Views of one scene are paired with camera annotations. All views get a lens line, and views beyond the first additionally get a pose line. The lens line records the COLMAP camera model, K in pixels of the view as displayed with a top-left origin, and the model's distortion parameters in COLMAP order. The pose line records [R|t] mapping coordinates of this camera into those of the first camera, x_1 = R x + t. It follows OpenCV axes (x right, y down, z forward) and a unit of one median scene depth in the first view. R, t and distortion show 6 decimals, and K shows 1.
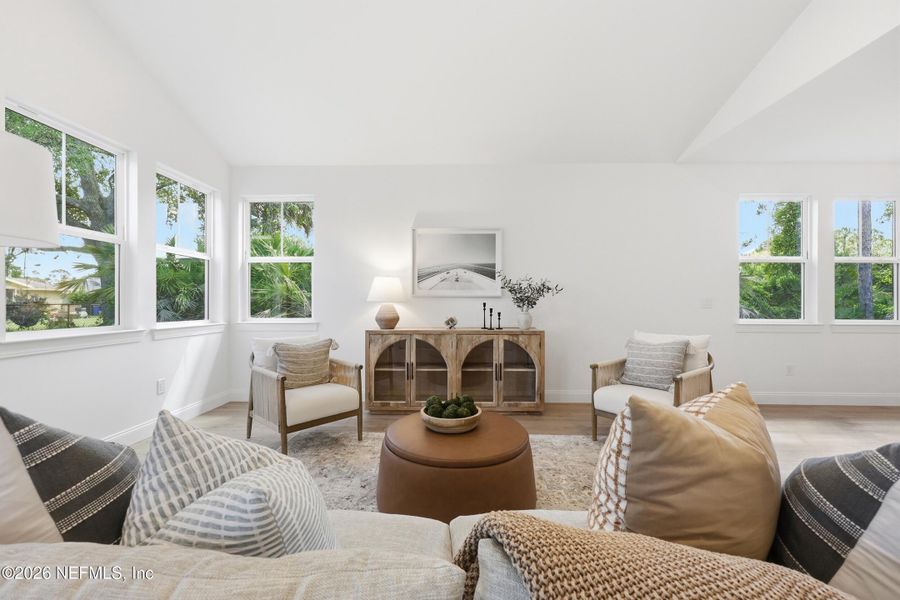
lens RADIAL K [[362.8, 0, 450.6], [0, 362.8, 298.8], [0, 0, 1]] dist [-0.000240, -0.000059]
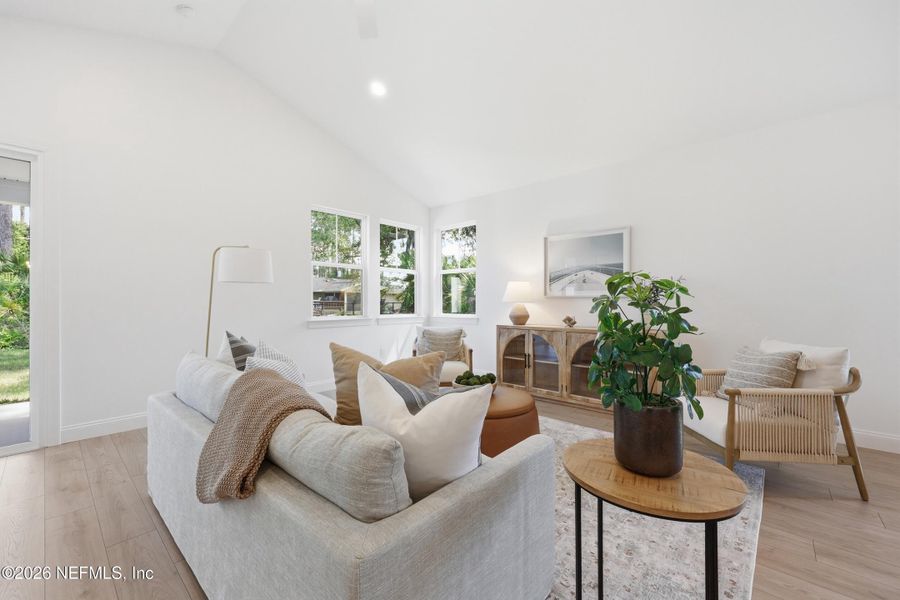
lens RADIAL K [[362.8, 0, 454.0], [0, 362.8, 299.0], [0, 0, 1]] dist [-0.000240, -0.000059]
pose [[0.762008, -0.004969, -0.647548, 0.441851], [0.003983, 0.999988, -0.002986, 0.001286], [0.647555, -0.000304, 0.762018, -0.045984]]
